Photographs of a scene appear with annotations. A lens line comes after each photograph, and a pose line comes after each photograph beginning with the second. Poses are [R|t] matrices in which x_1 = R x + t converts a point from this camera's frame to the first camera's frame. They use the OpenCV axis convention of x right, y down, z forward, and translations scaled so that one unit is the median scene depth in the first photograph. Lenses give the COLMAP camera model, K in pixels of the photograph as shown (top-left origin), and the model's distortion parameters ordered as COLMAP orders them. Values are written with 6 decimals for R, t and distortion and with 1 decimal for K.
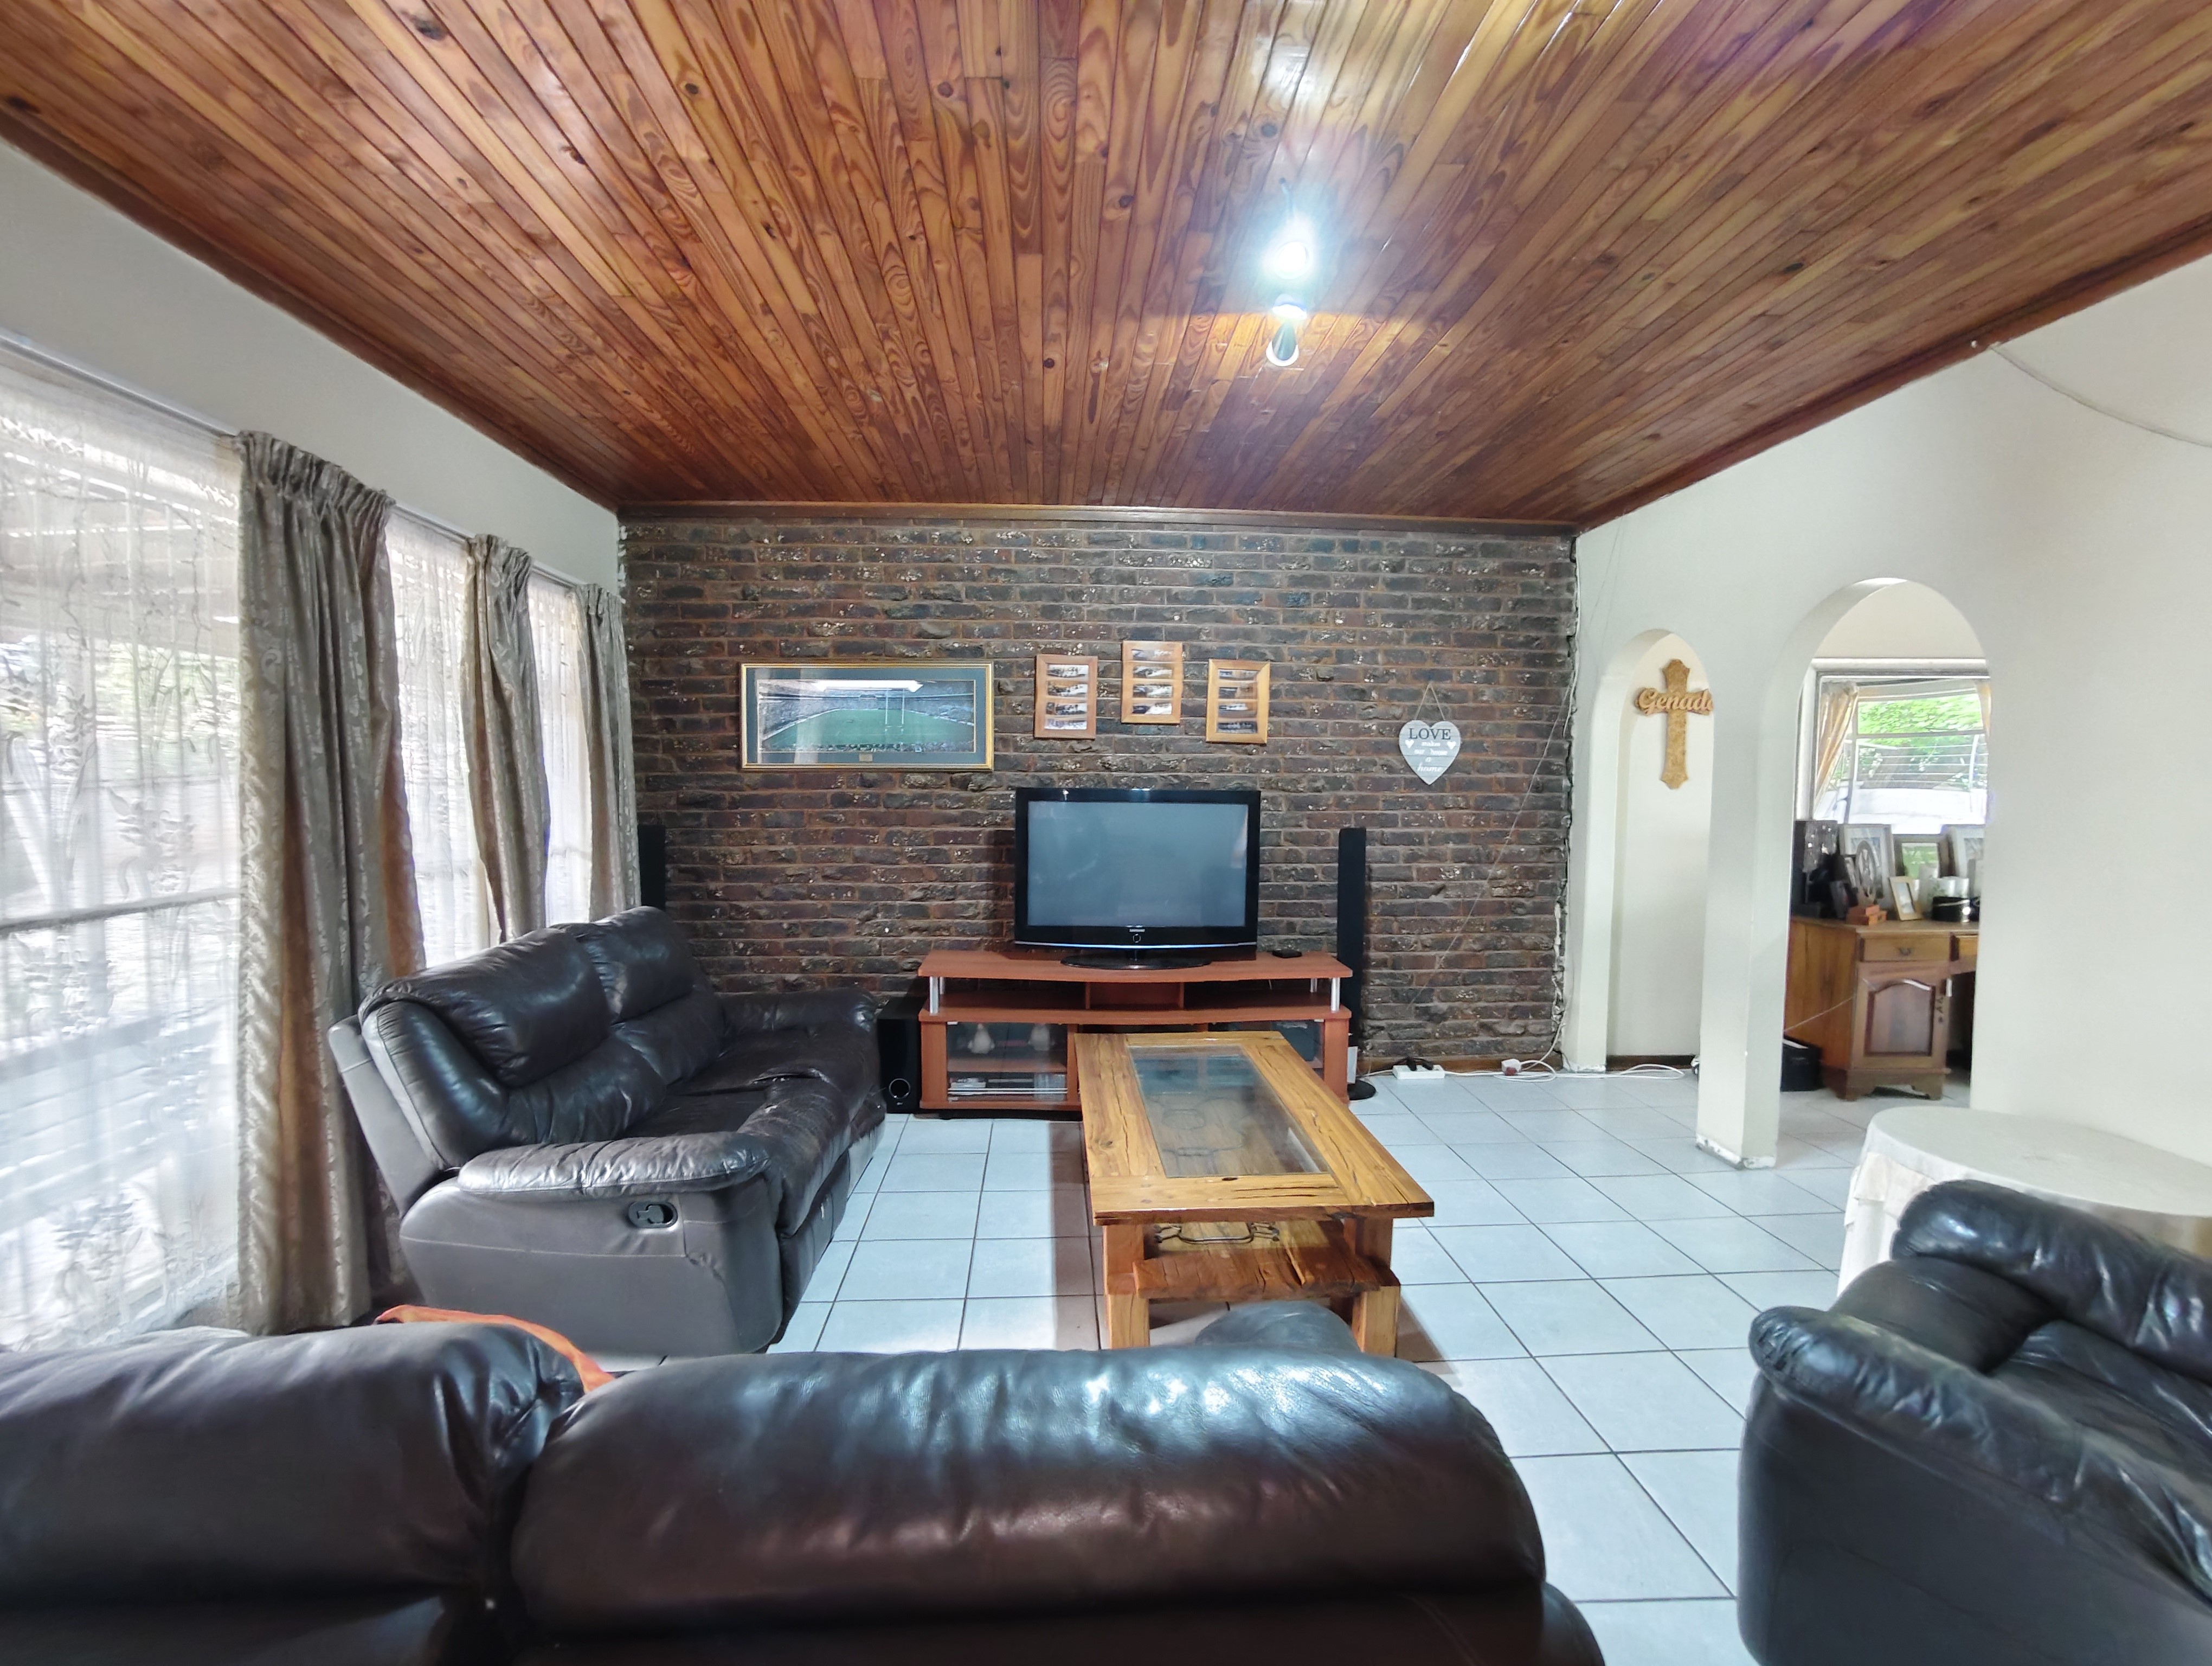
lens RADIAL K [[997.9, 0, 1104.0], [0, 997.9, 831.8], [0, 0, 1]] dist [-0.064742, 0.039725]
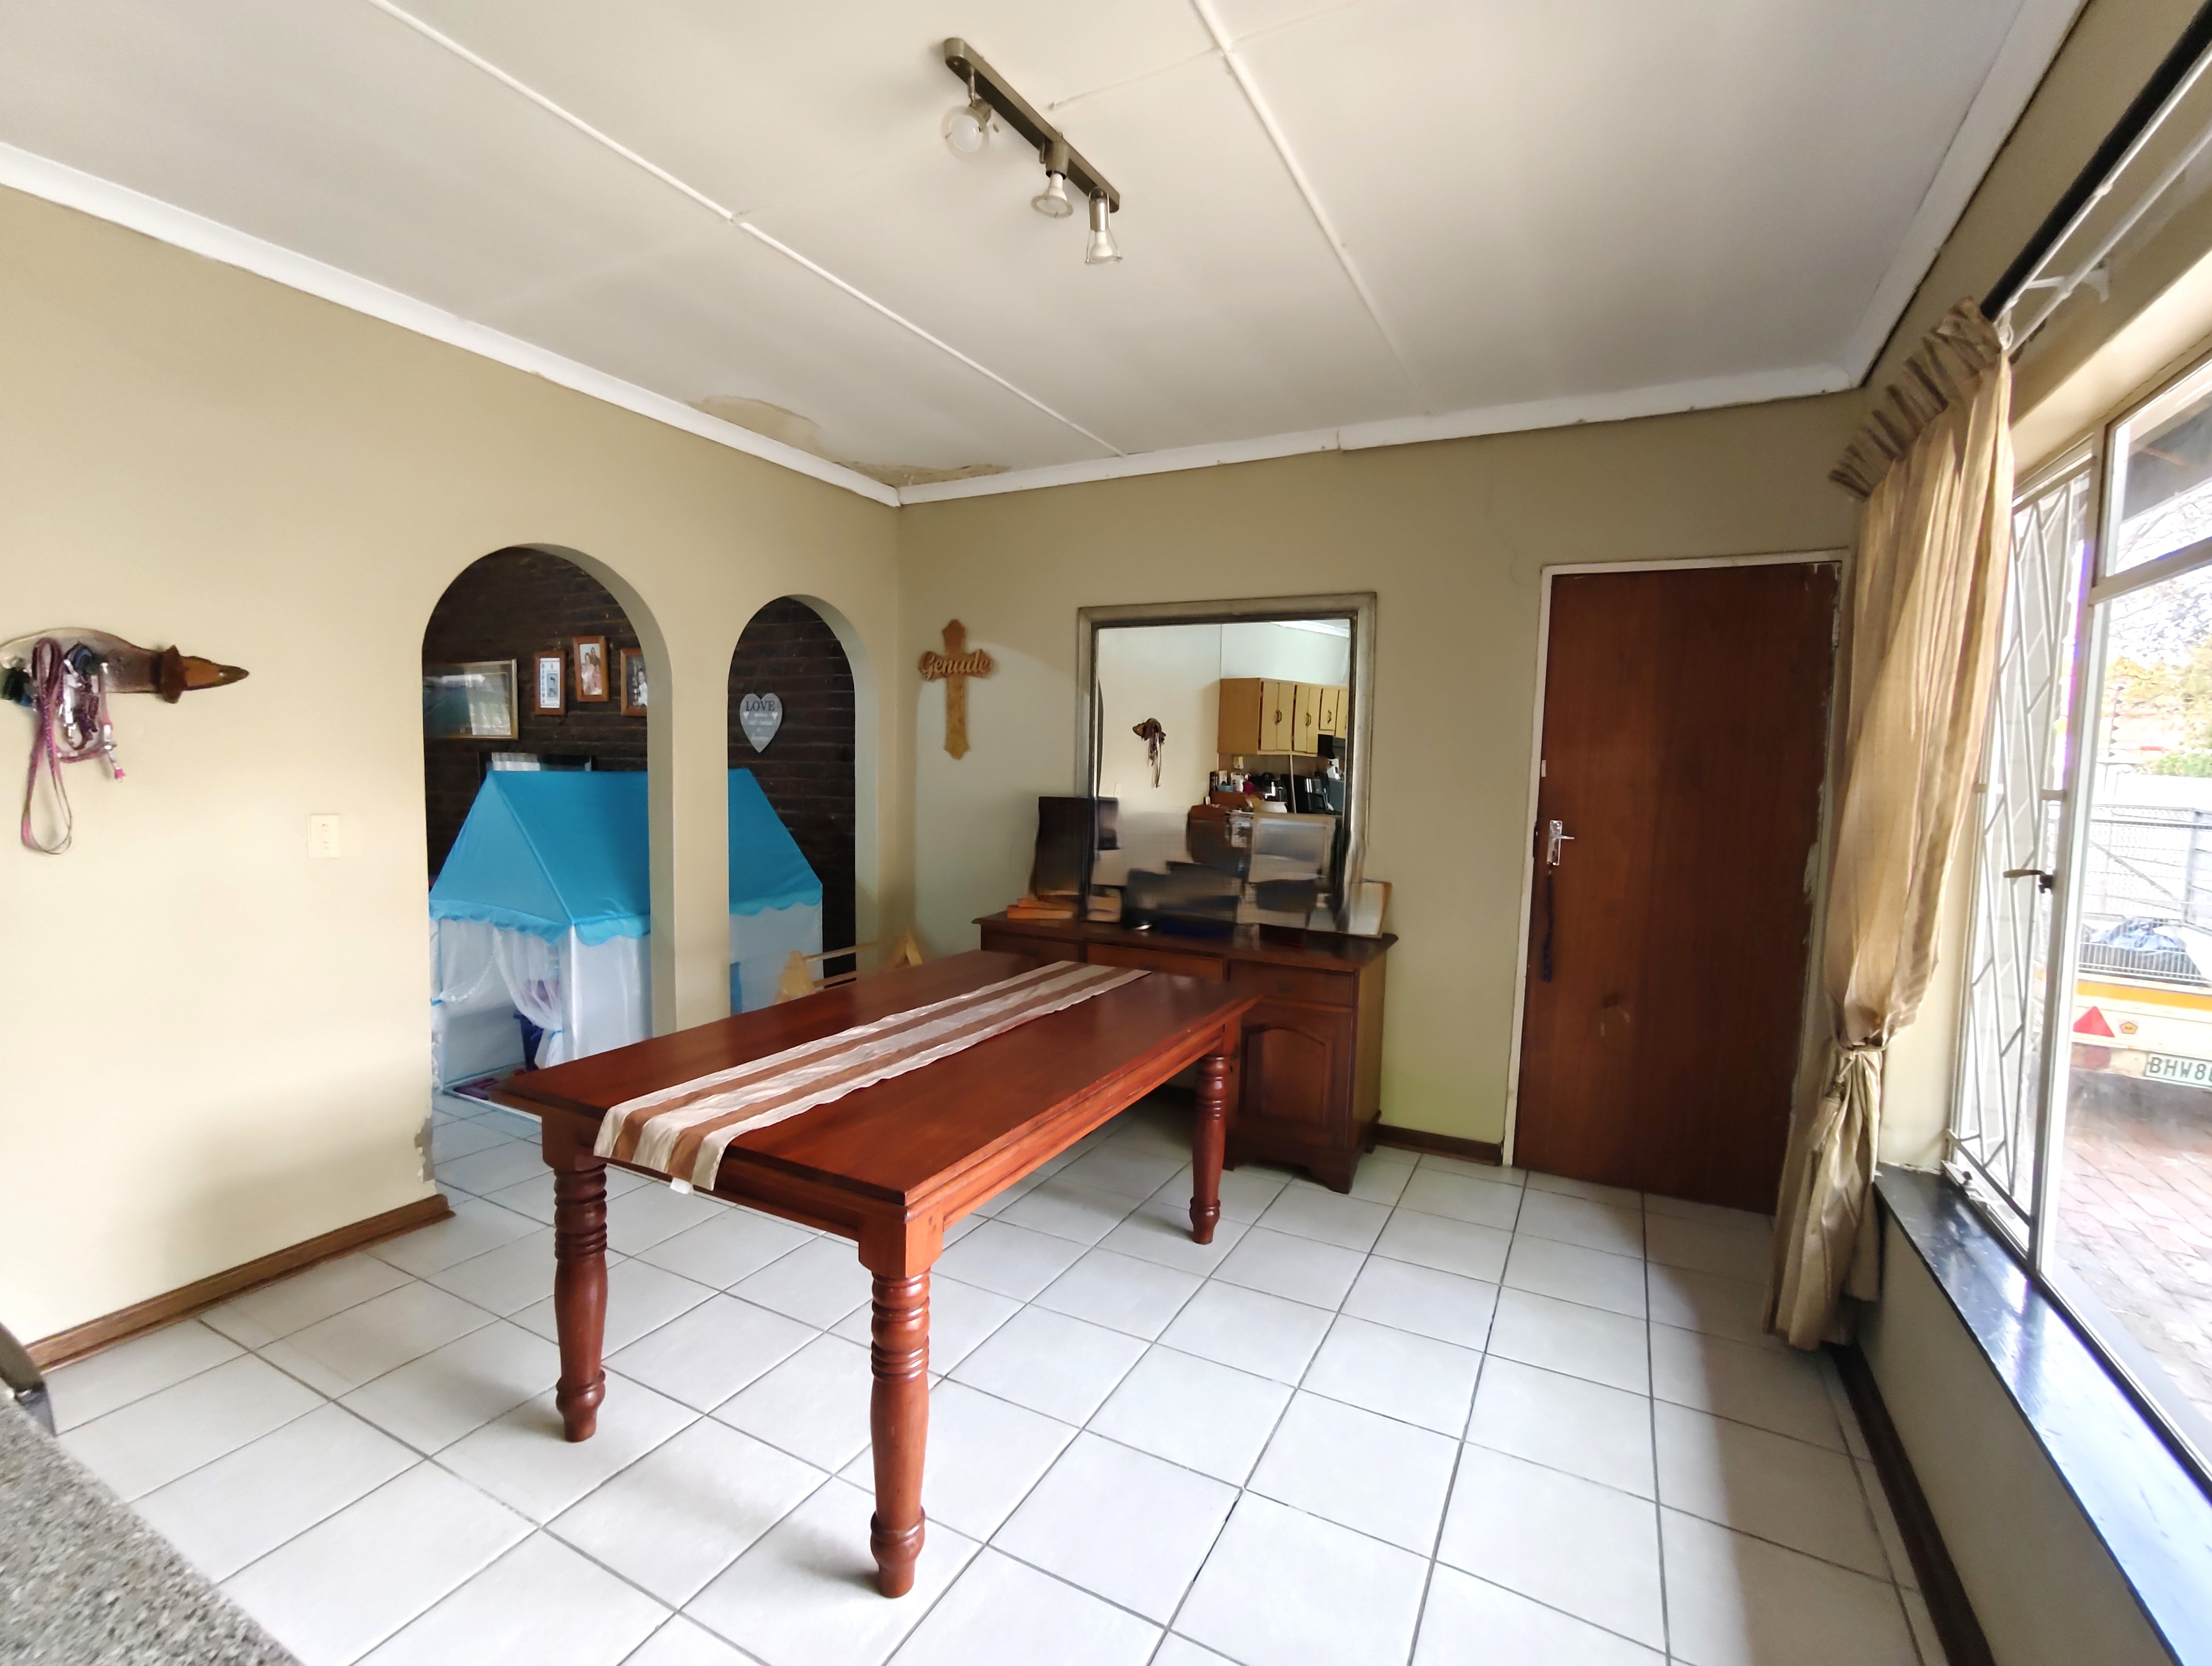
lens RADIAL K [[997.9, 0, 1104.0], [0, 997.9, 831.8], [0, 0, 1]] dist [-0.064742, 0.039725]
pose [[0.859438, 0.048117, -0.508971, 1.201314], [-0.046240, 0.998797, 0.016345, 0.003160], [0.509145, 0.009487, 0.860628, 0.265723]]
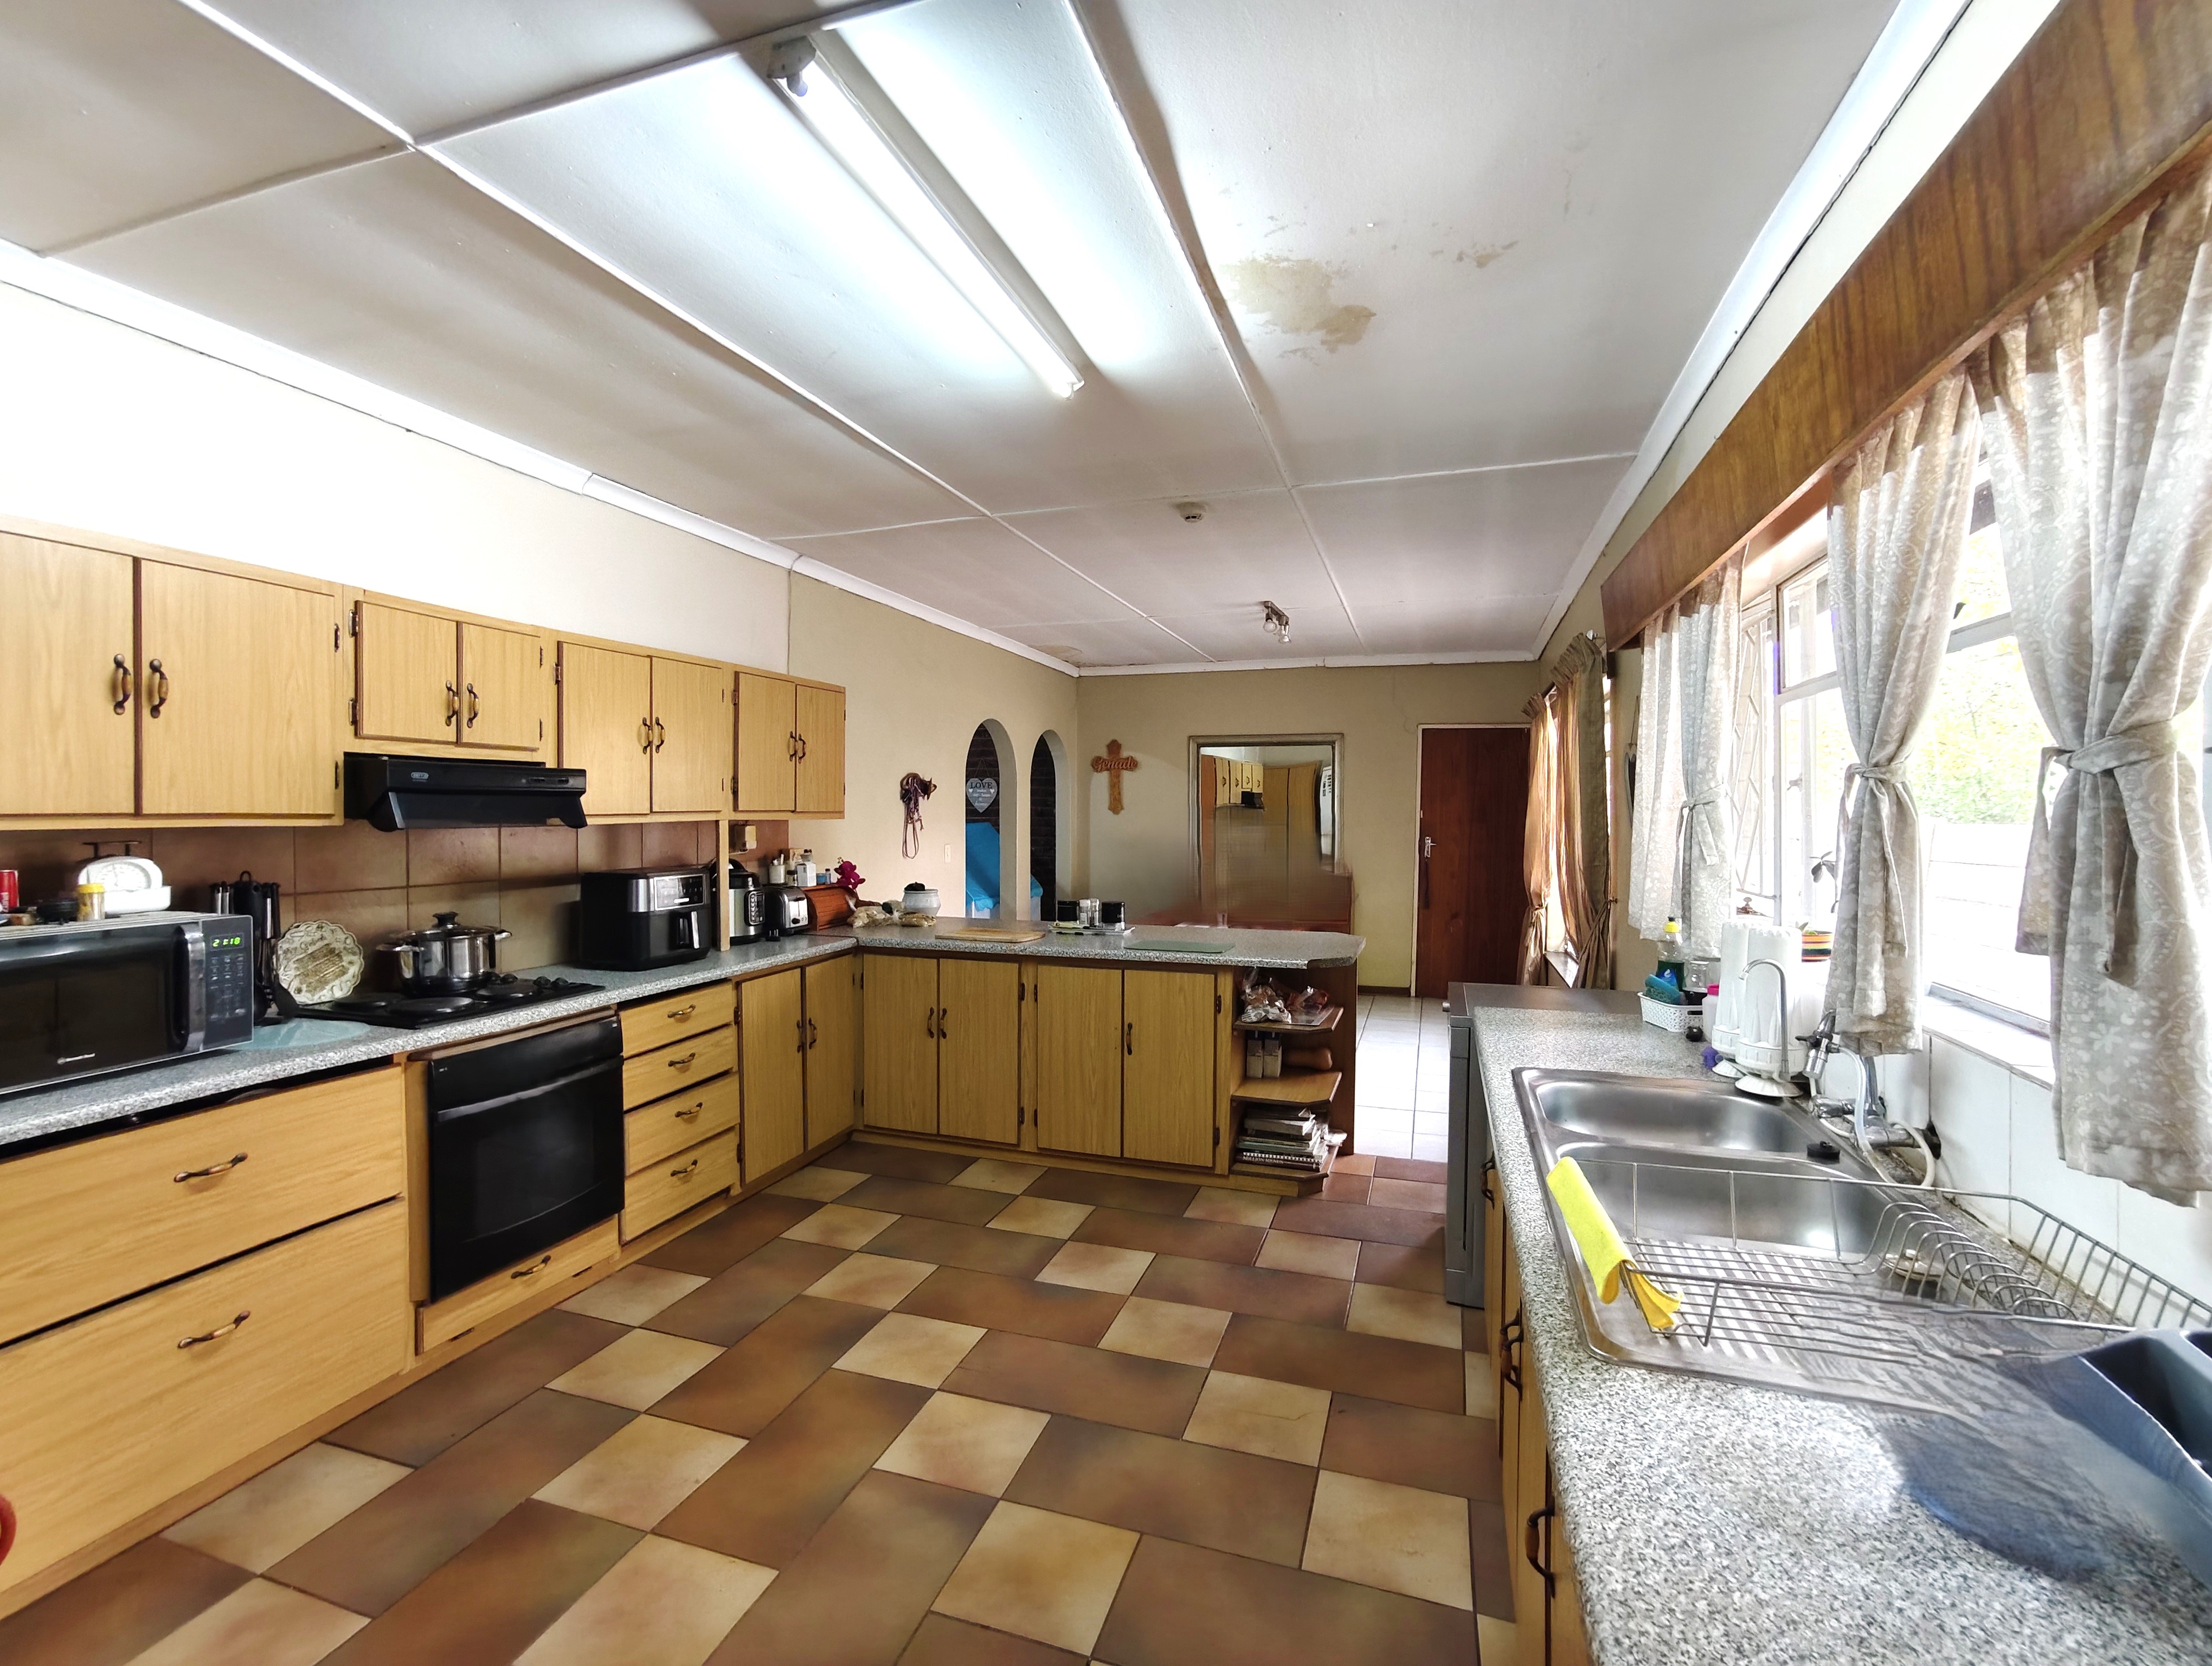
lens RADIAL K [[997.9, 0, 1104.0], [0, 997.9, 831.8], [0, 0, 1]] dist [-0.064742, 0.039725]
pose [[0.929375, 0.004720, -0.369108, 1.224091], [-0.018050, 0.999303, -0.032669, 0.044306], [0.368696, 0.037024, 0.928812, -0.635982]]
